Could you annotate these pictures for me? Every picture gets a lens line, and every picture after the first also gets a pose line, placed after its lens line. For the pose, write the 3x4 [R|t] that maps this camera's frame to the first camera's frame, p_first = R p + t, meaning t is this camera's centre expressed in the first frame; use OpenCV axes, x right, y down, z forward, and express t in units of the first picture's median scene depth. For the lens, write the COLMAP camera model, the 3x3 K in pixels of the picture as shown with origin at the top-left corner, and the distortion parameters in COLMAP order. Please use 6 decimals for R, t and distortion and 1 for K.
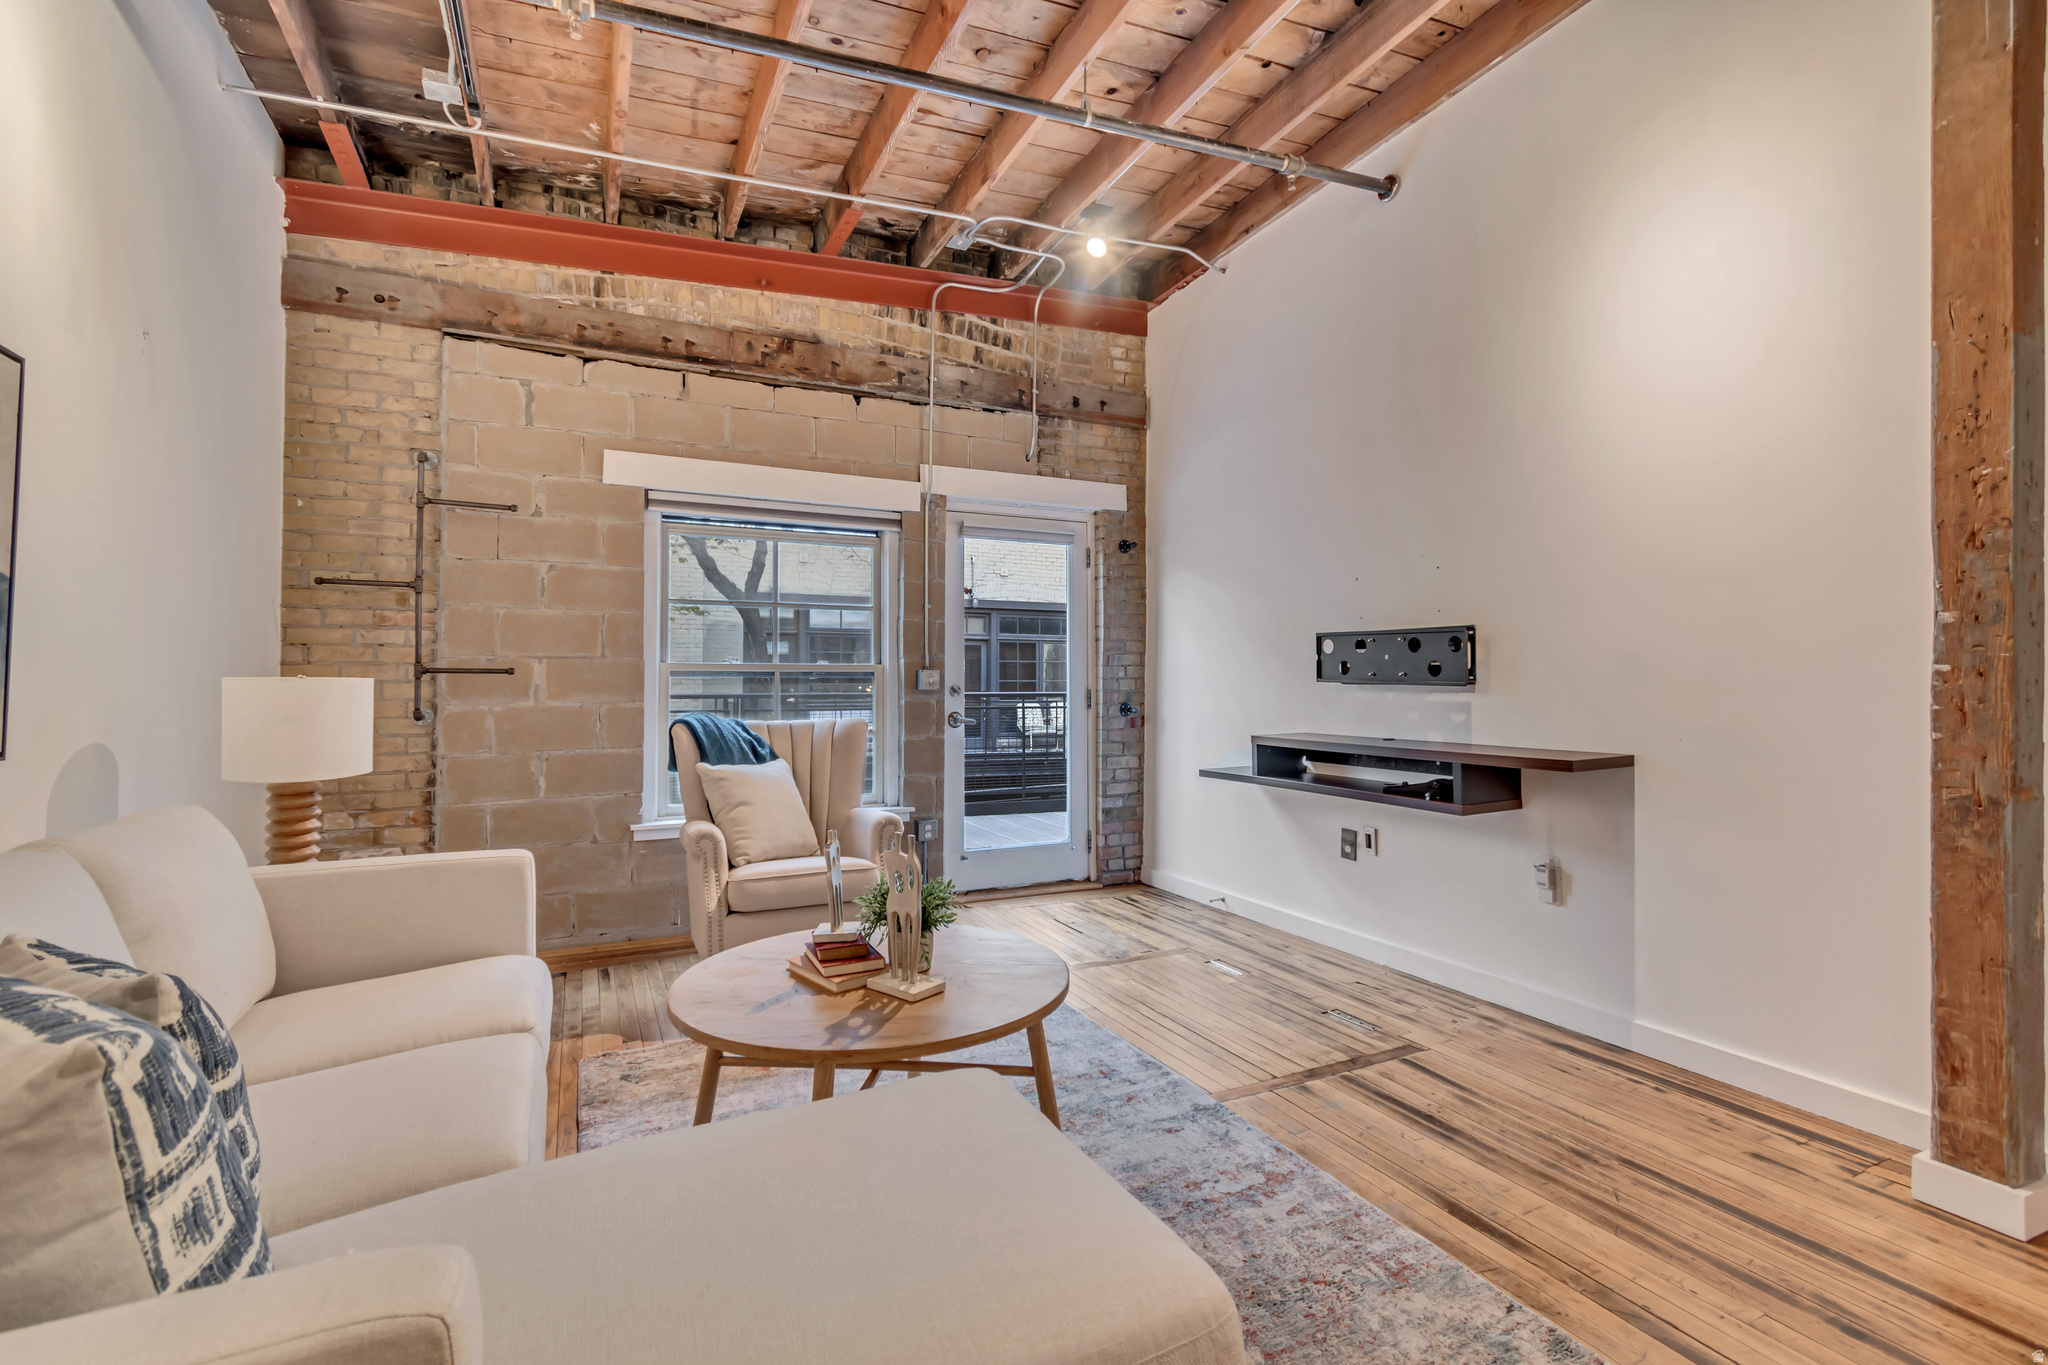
lens RADIAL K [[918.6, 0, 1028.1], [0, 918.6, 662.1], [0, 0, 1]] dist [0.008346, -0.004096]
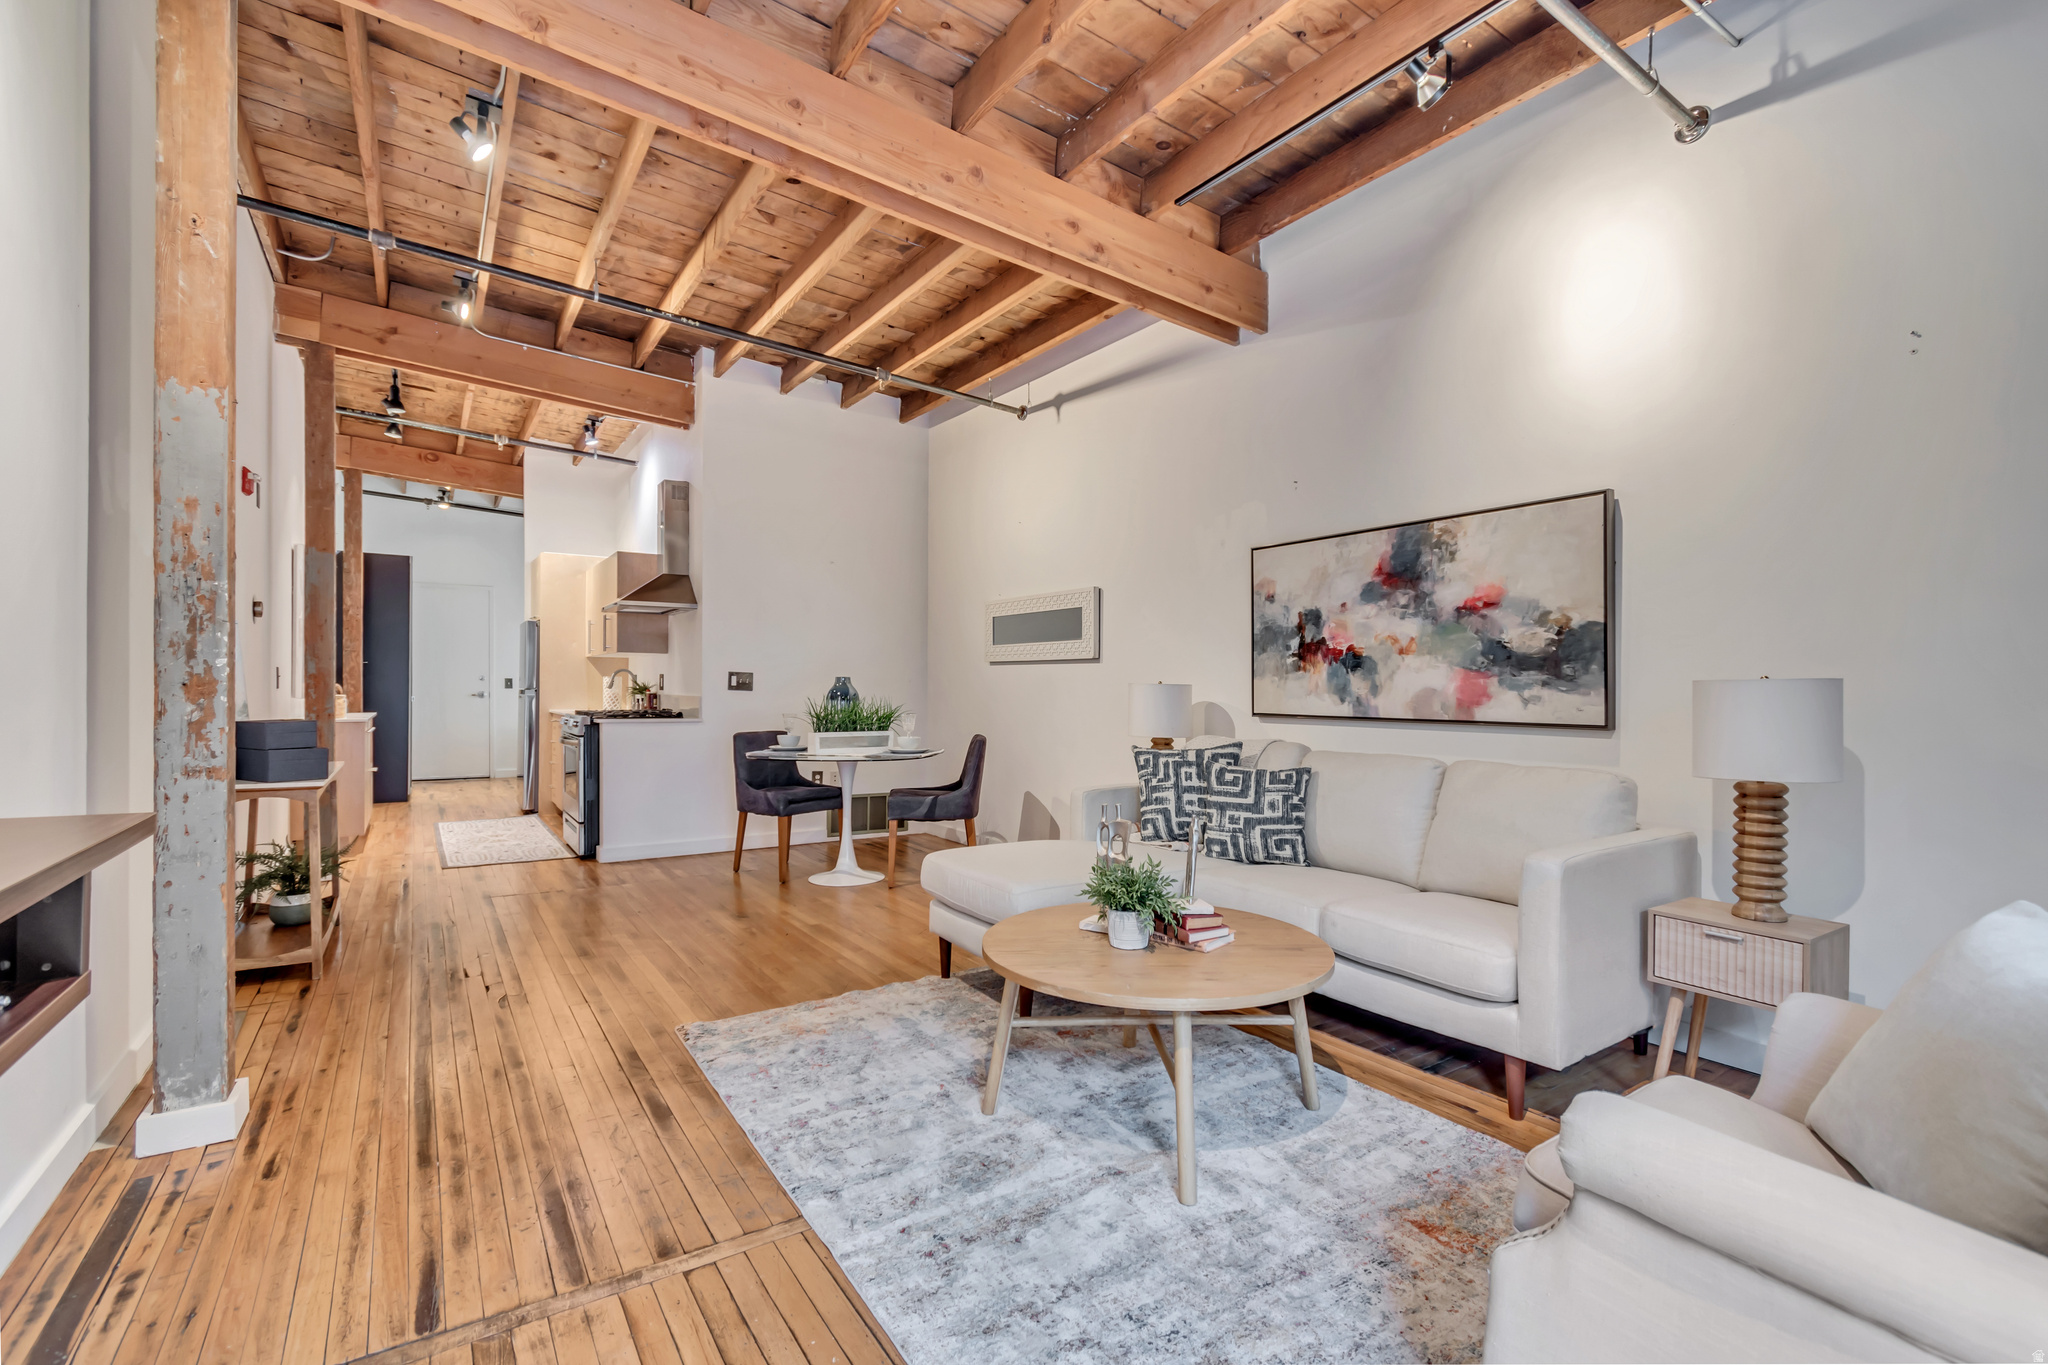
lens RADIAL K [[918.4, 0, 1026.8], [0, 918.4, 688.7], [0, 0, 1]] dist [0.003726, -0.000344]
pose [[-0.990930, -0.000569, -0.134380, 0.079148], [0.002155, 0.999795, -0.020122, 0.028478], [0.134364, -0.020229, -0.990726, 1.176506]]
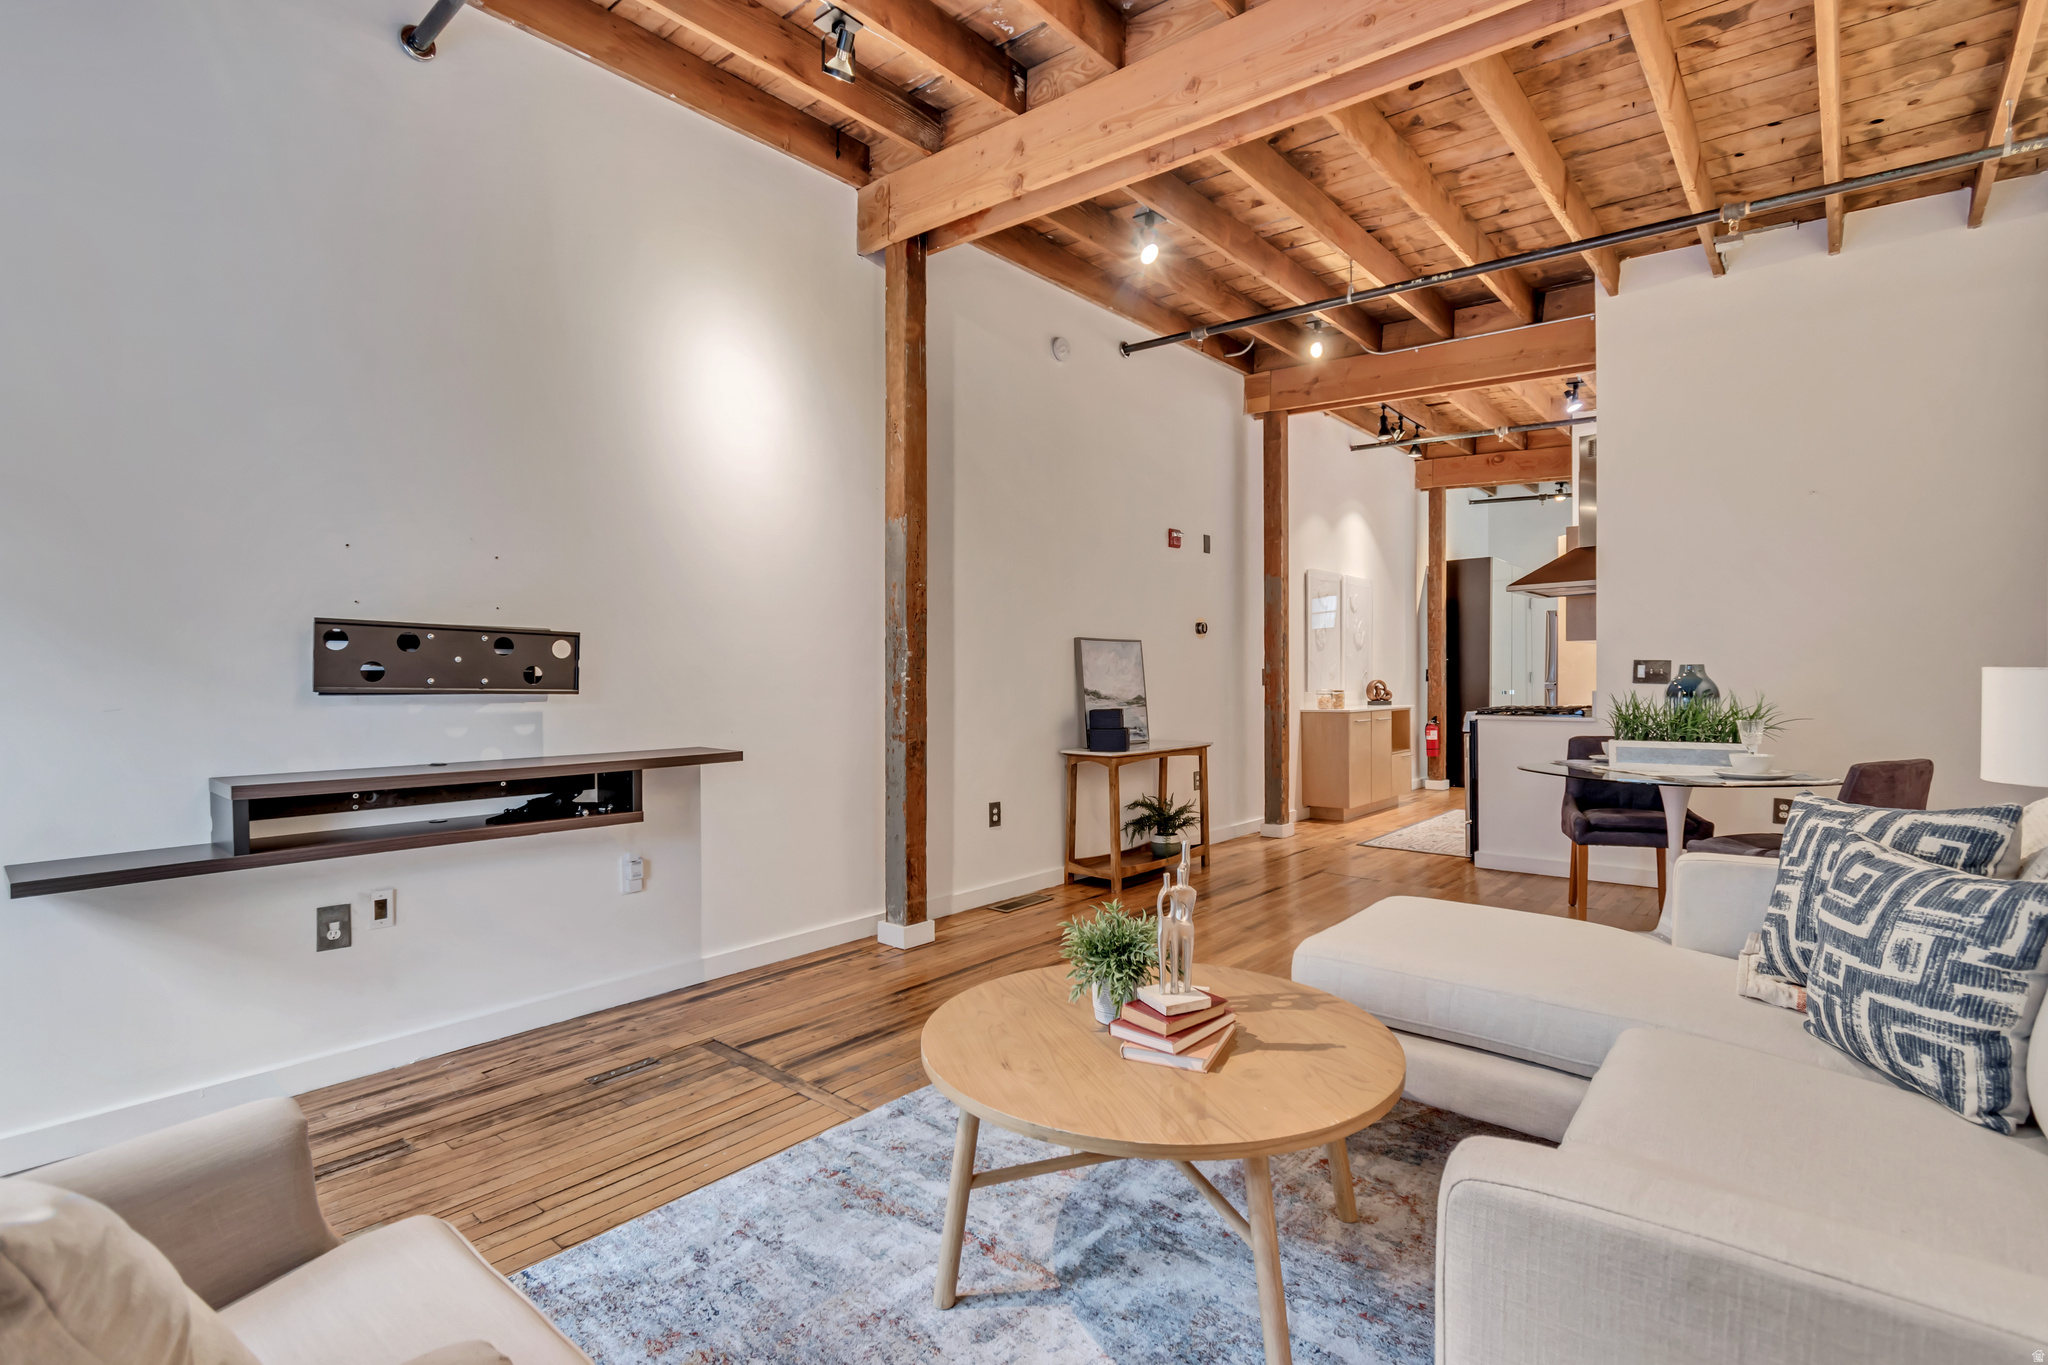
lens RADIAL K [[941.9, 0, 1018.2], [0, 941.9, 695.3], [0, 0, 1]] dist [0.008503, -0.000170]
pose [[-0.384721, -0.004218, 0.923023, -0.508020], [-0.008026, 0.999967, 0.001224, 0.019581], [-0.922998, -0.006937, -0.384742, 0.808300]]
